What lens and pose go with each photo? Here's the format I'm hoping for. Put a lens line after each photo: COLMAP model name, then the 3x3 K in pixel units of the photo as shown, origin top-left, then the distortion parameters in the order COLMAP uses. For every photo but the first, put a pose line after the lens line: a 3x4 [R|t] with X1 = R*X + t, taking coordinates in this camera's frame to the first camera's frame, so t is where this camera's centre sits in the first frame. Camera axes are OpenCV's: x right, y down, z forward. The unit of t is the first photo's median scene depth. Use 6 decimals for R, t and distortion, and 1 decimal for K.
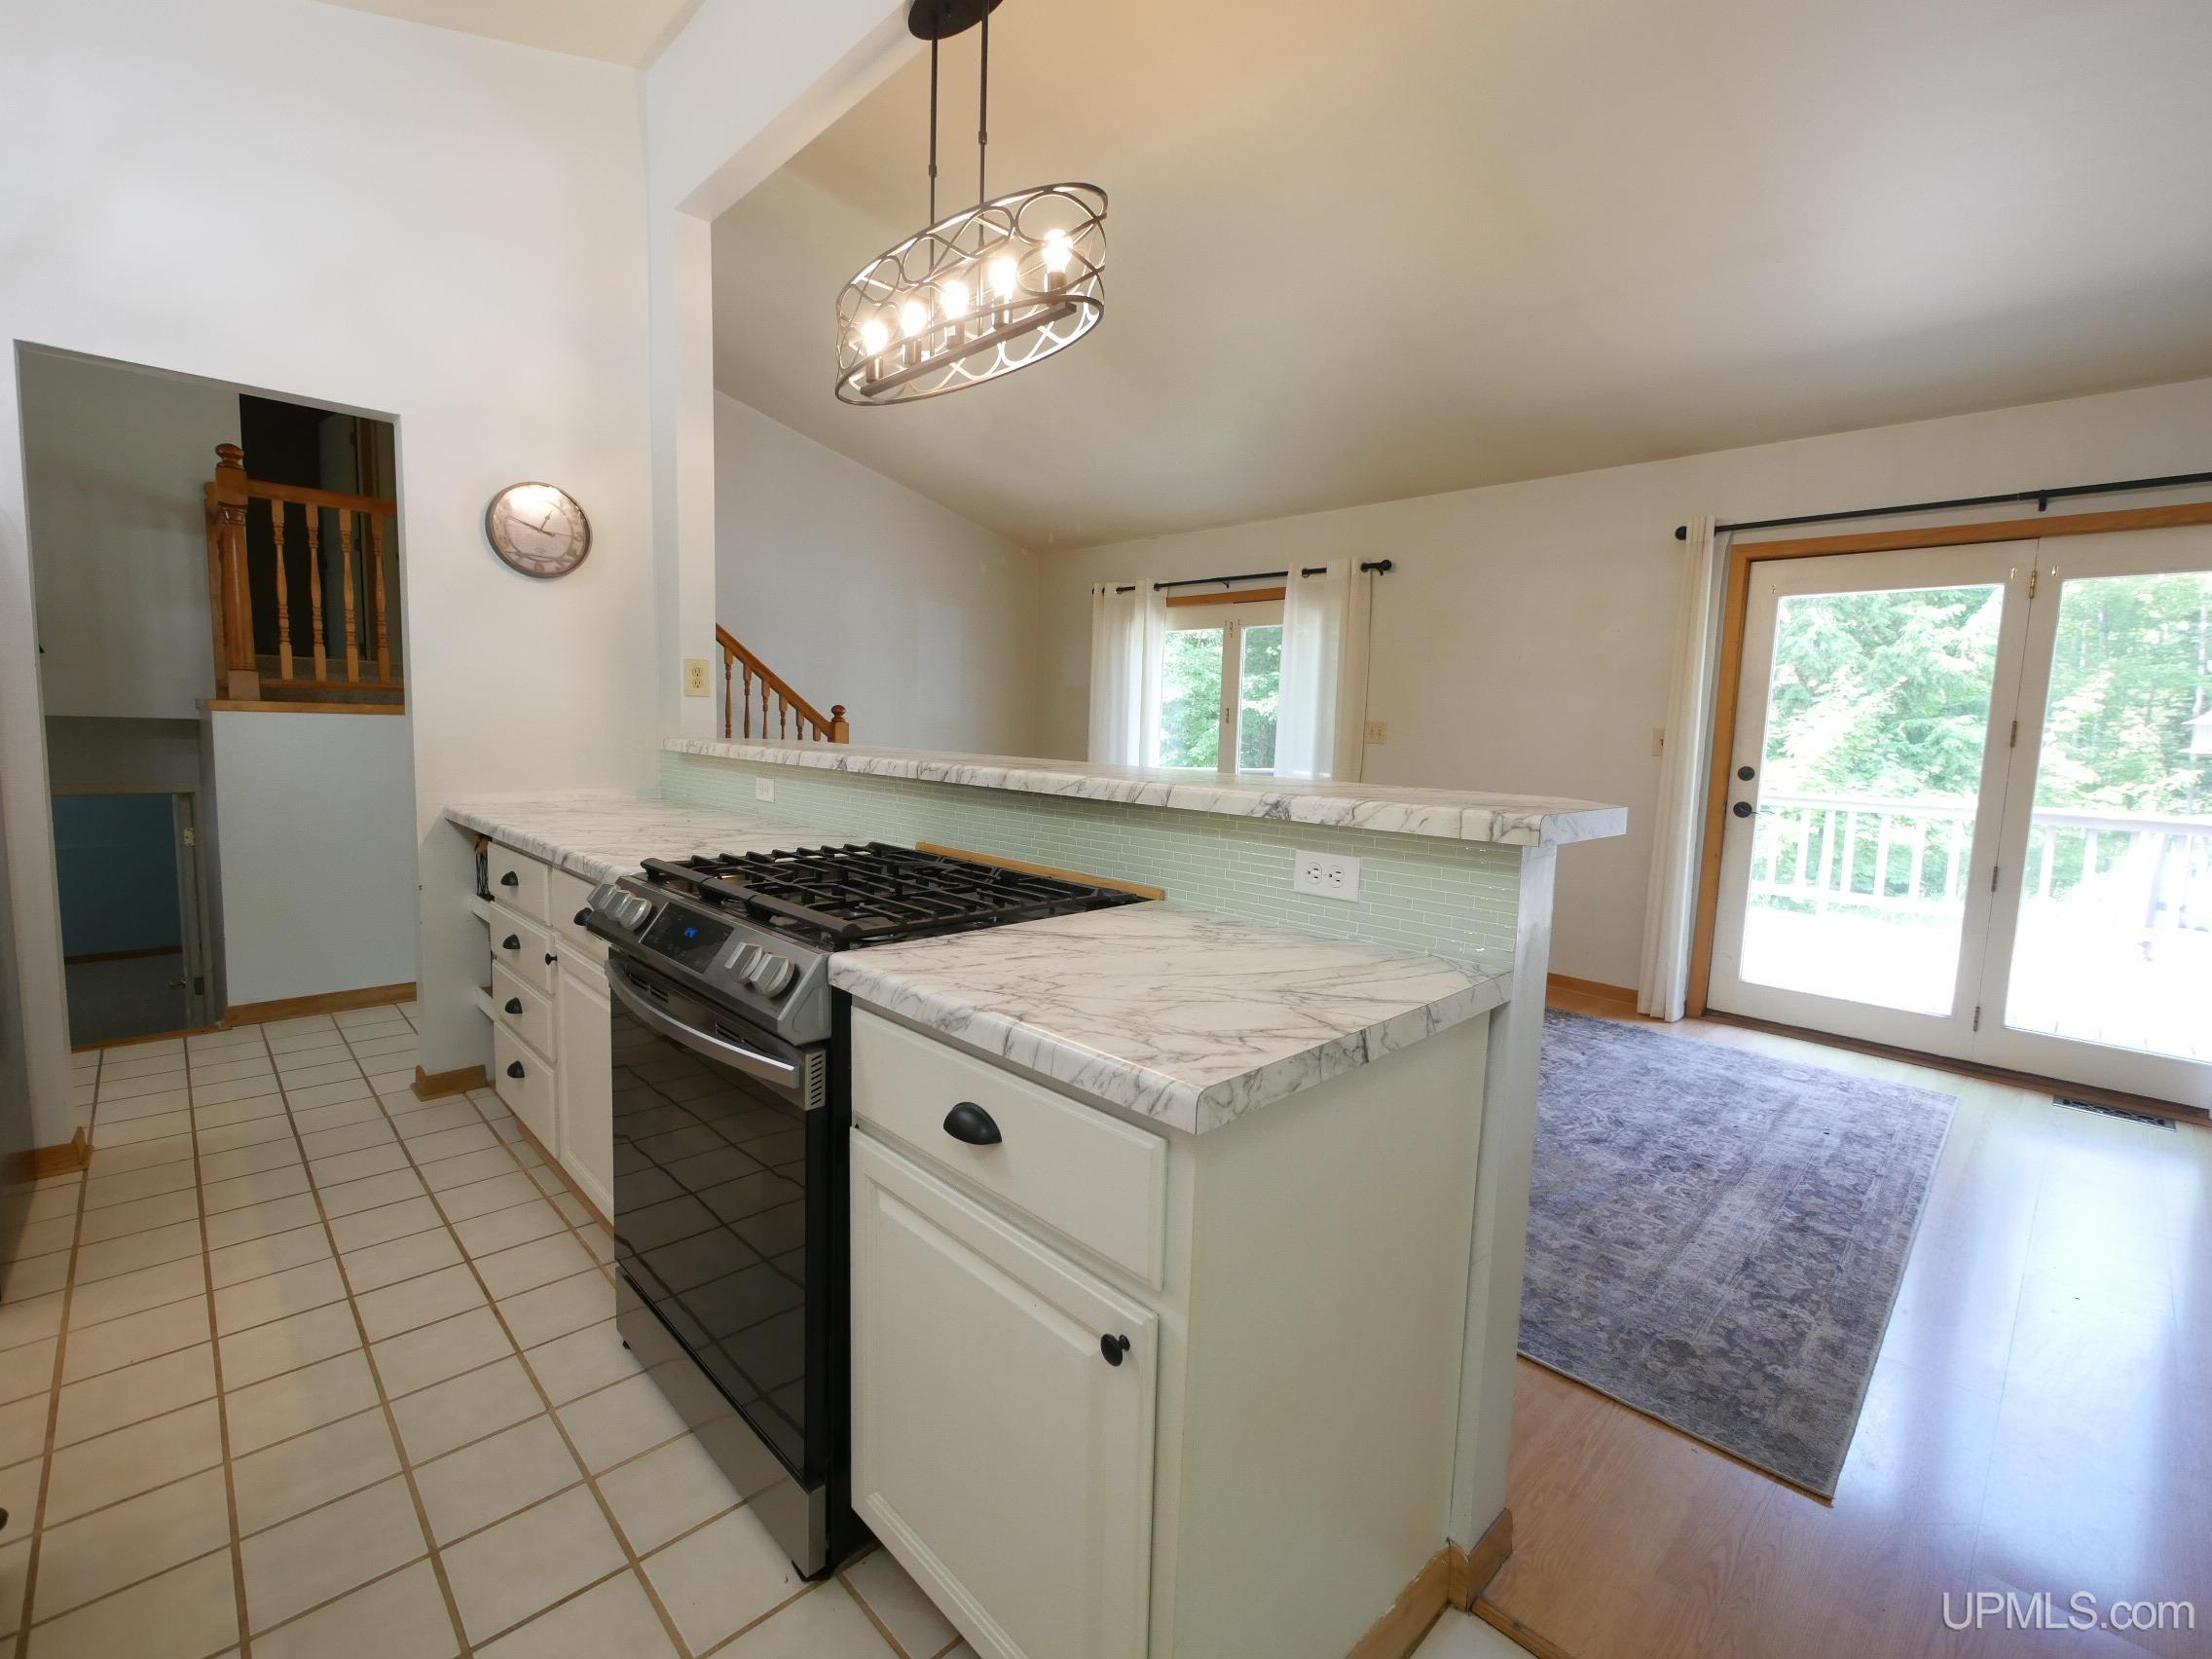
lens RADIAL K [[979.2, 0, 1101.9], [0, 979.2, 826.5], [0, 0, 1]] dist [-0.002619, 0.000235]
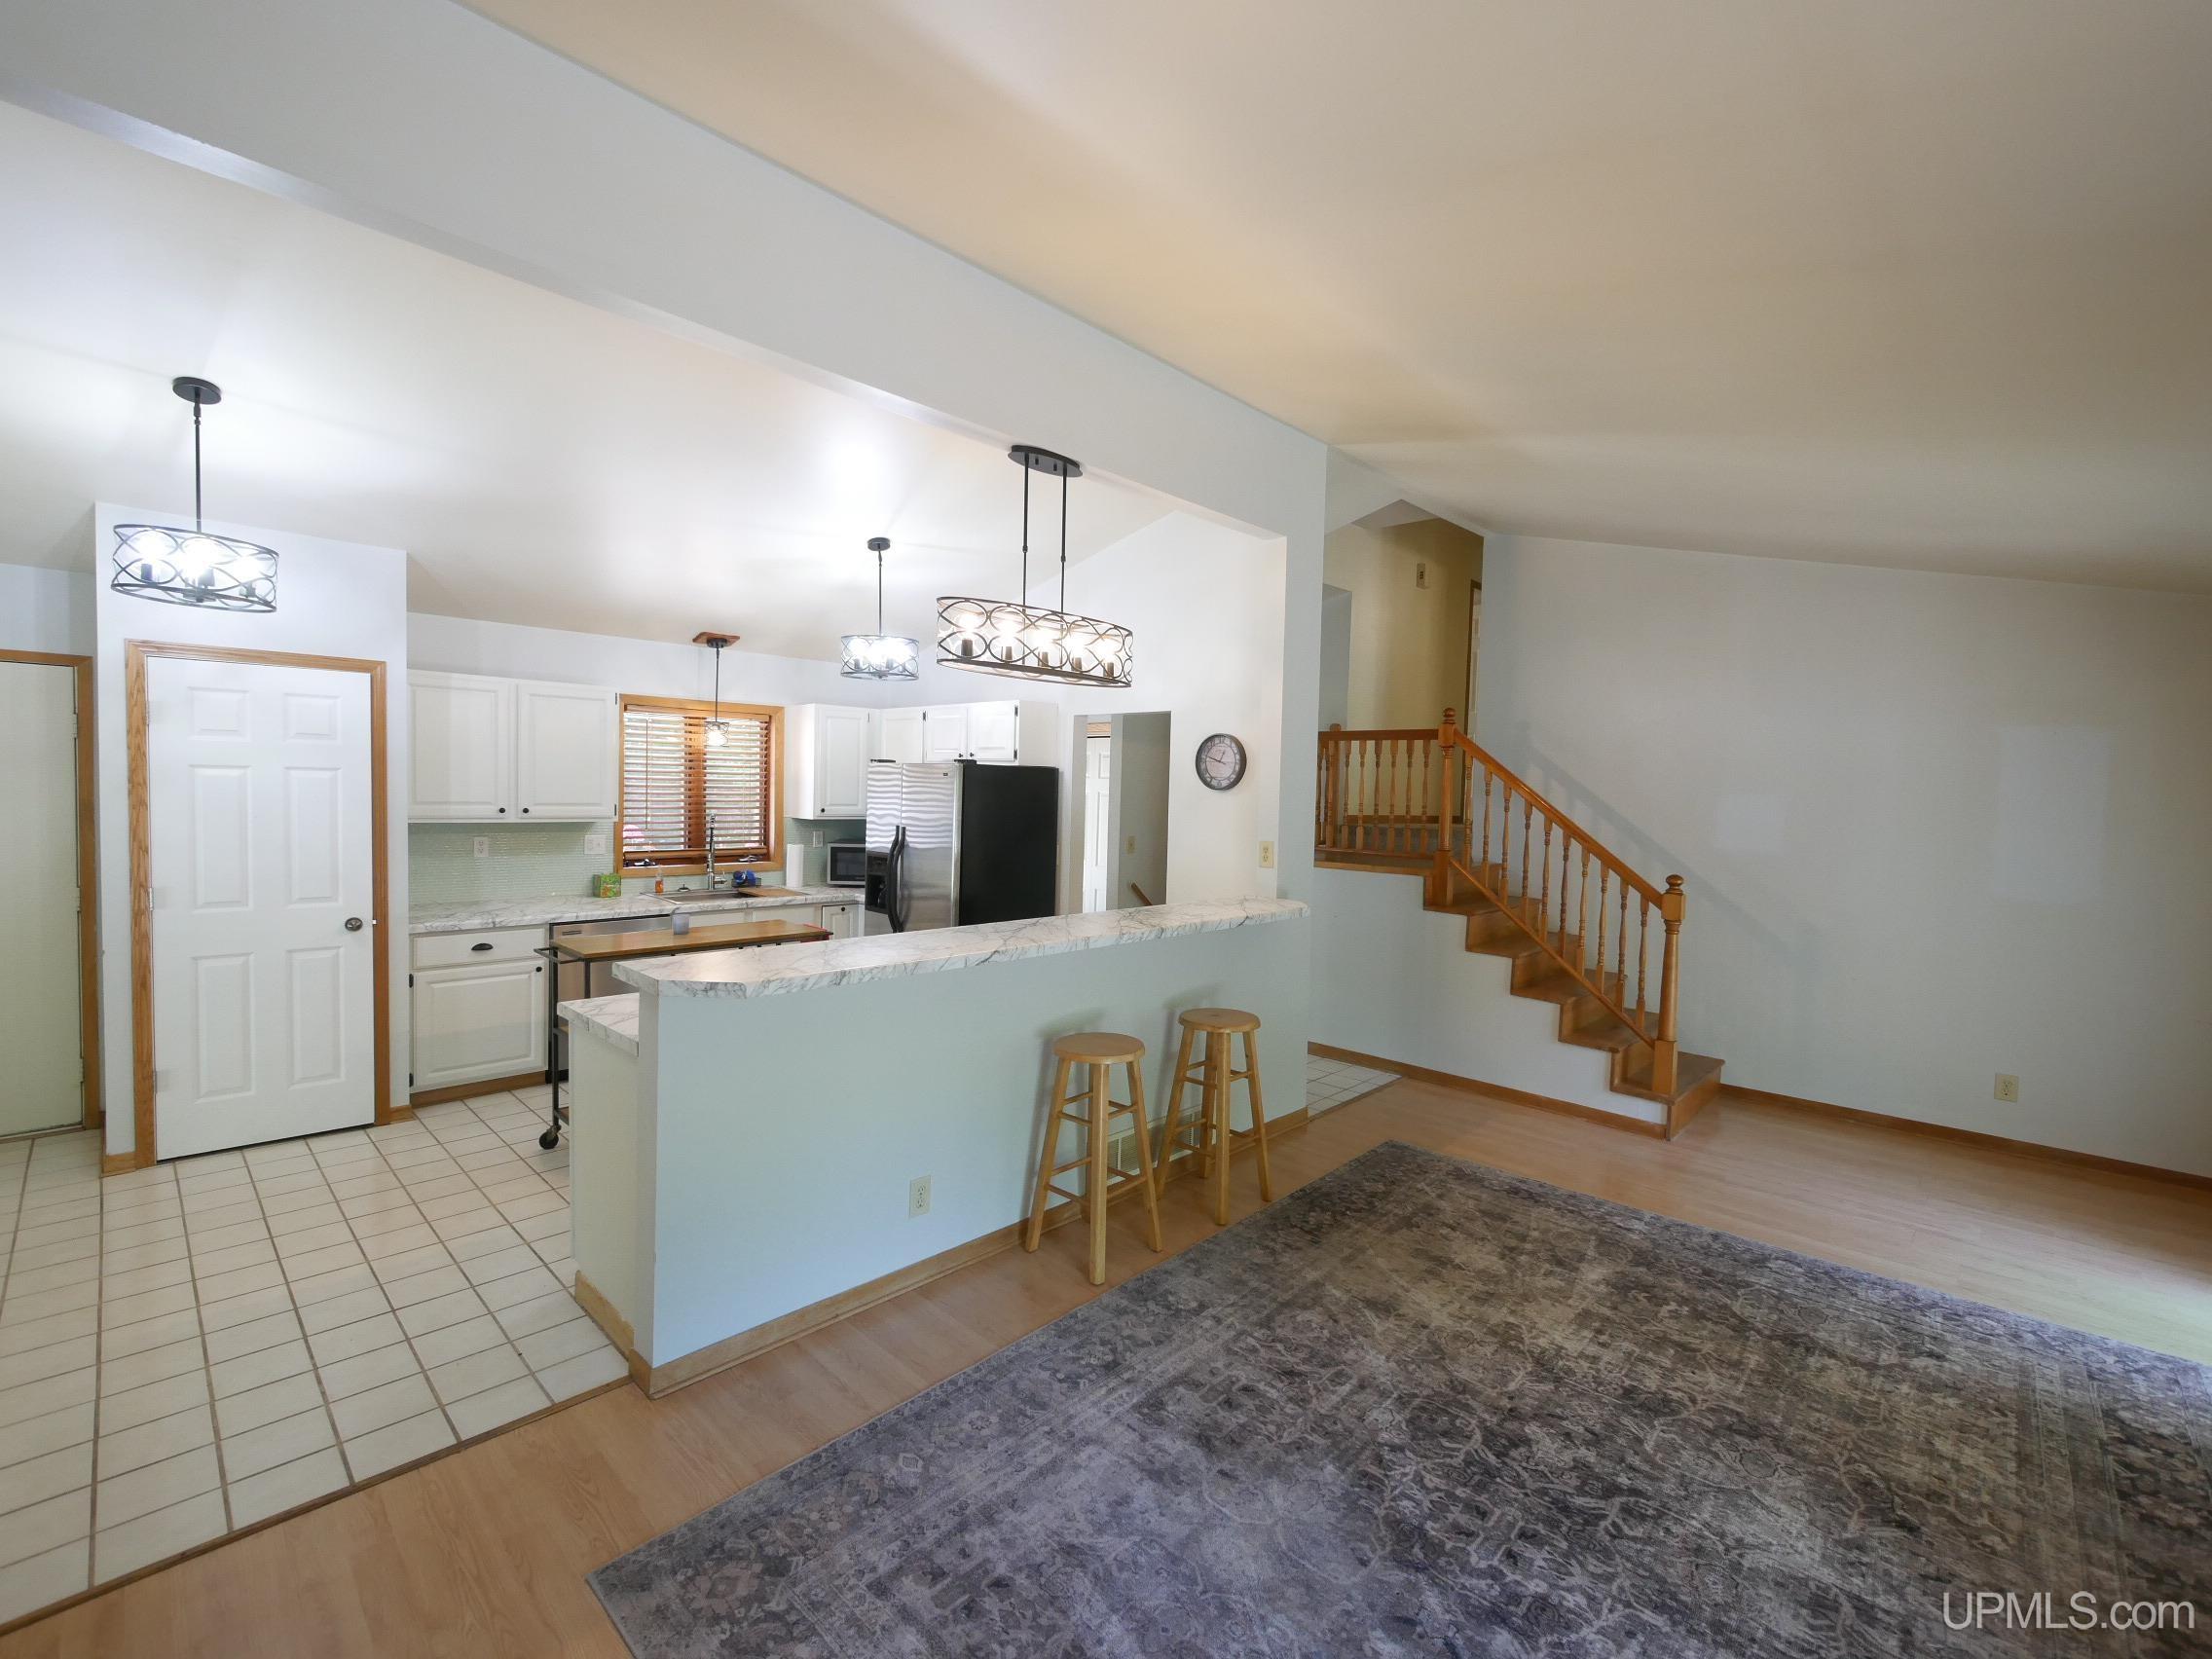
lens RADIAL K [[965.0, 0, 1101.2], [0, 965.0, 825.0], [0, 0, 1]] dist [-0.003501, 0.000102]
pose [[0.034276, 0.008758, -0.999374, 1.265978], [-0.130561, 0.991431, 0.004210, -0.223514], [0.990848, 0.130335, 0.035126, 0.946757]]
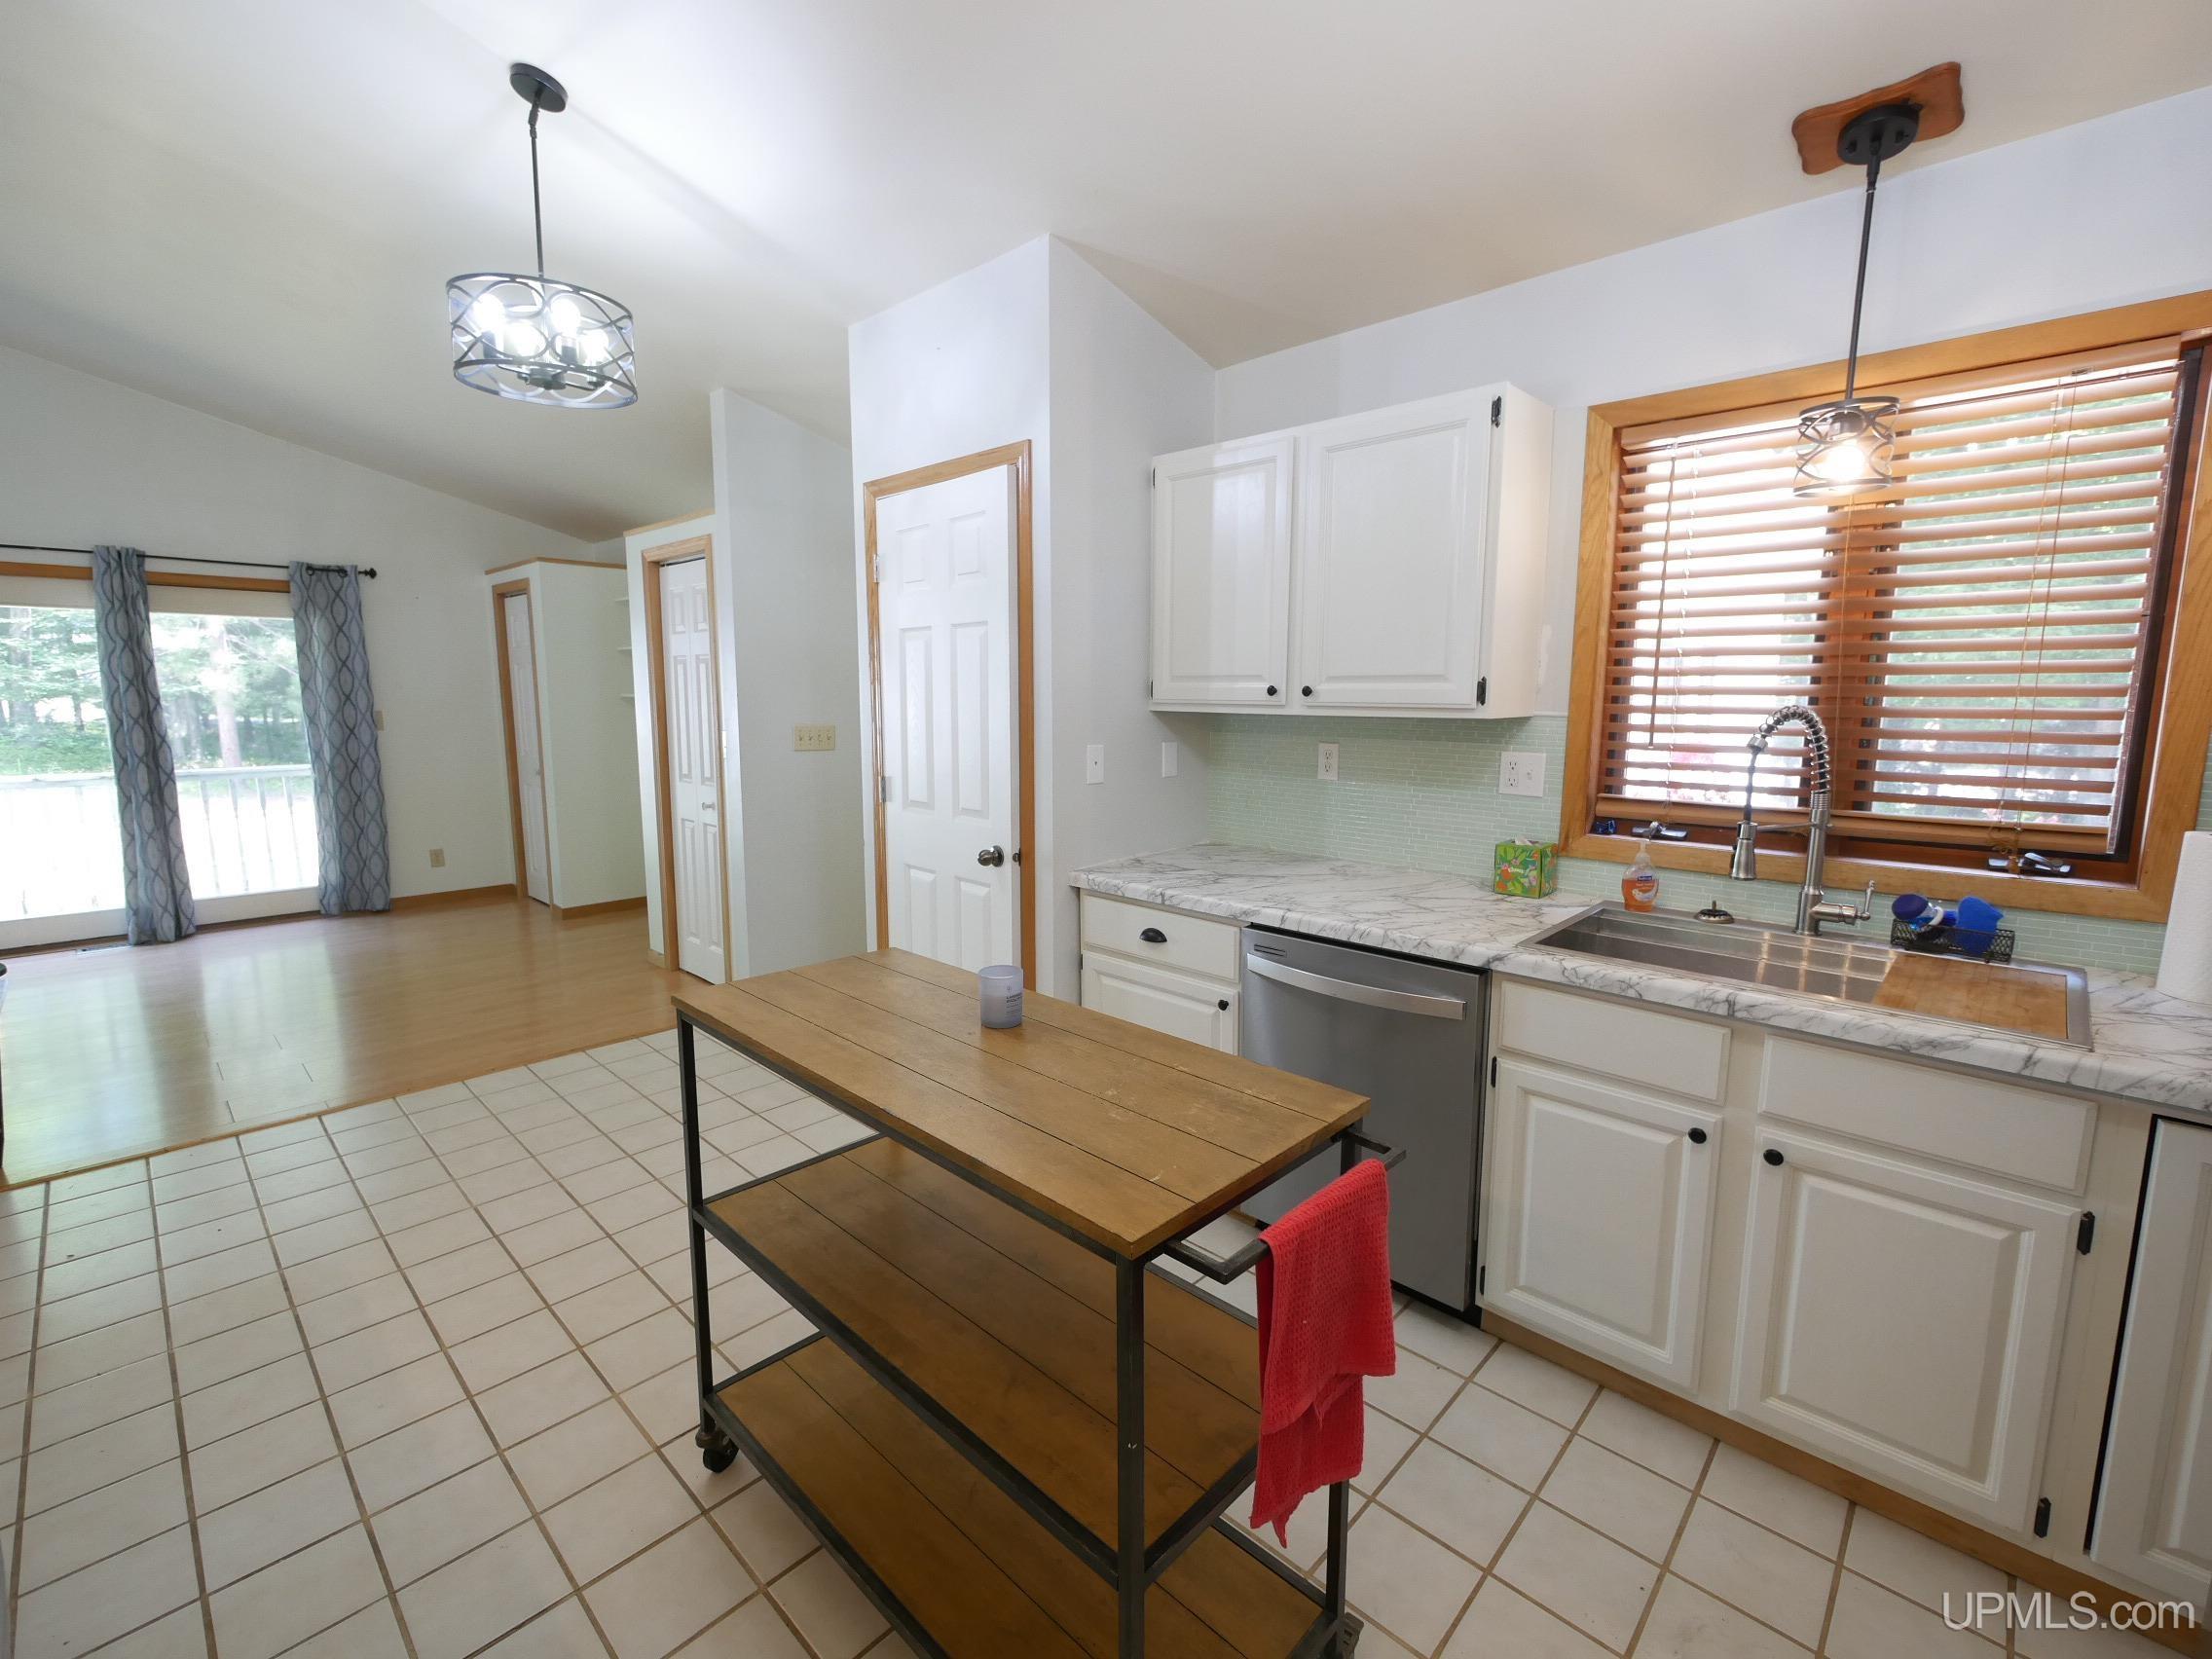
lens RADIAL K [[965.0, 0, 1101.2], [0, 965.0, 825.0], [0, 0, 1]] dist [-0.003501, 0.000102]
pose [[-0.998508, -0.029494, -0.045951, -0.571002], [-0.039709, 0.969874, 0.240351, -0.185814], [0.037477, 0.241817, -0.969598, 0.828180]]
